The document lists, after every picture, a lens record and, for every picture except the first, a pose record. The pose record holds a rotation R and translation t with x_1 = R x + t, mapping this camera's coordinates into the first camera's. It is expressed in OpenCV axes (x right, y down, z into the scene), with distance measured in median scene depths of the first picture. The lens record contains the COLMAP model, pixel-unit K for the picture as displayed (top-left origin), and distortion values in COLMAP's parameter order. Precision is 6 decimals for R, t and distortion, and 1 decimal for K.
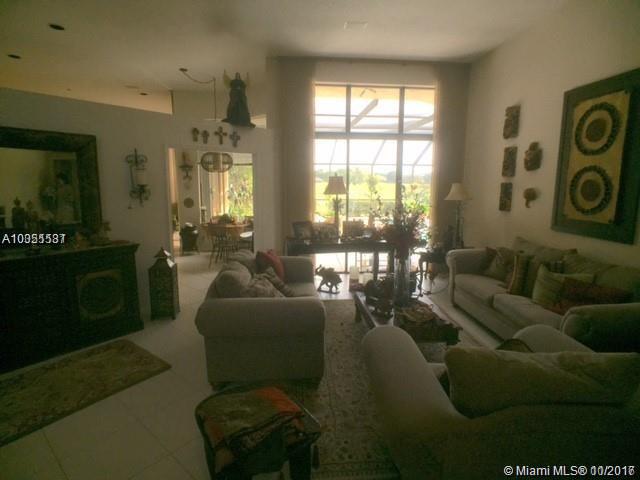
lens RADIAL K [[346.2, 0, 318.3], [0, 346.2, 230.4], [0, 0, 1]] dist [-0.047780, 0.036827]
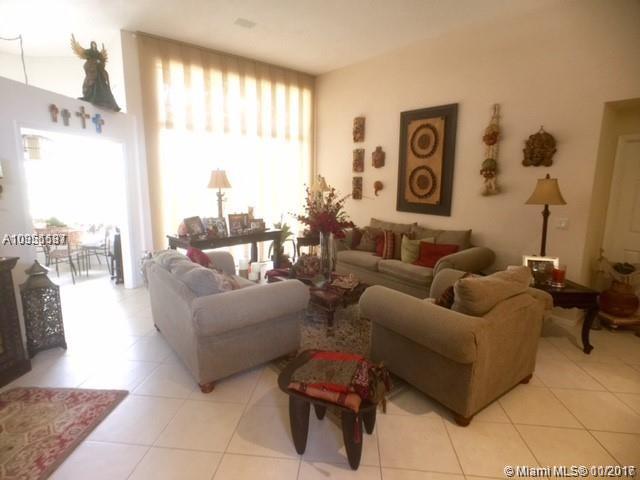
lens RADIAL K [[346.2, 0, 318.3], [0, 346.2, 230.4], [0, 0, 1]] dist [-0.047780, 0.036827]
pose [[0.823464, -0.079640, 0.561751, -0.396744], [0.072011, 0.996763, 0.035753, 0.004116], [-0.562780, 0.011011, 0.826533, 0.025313]]
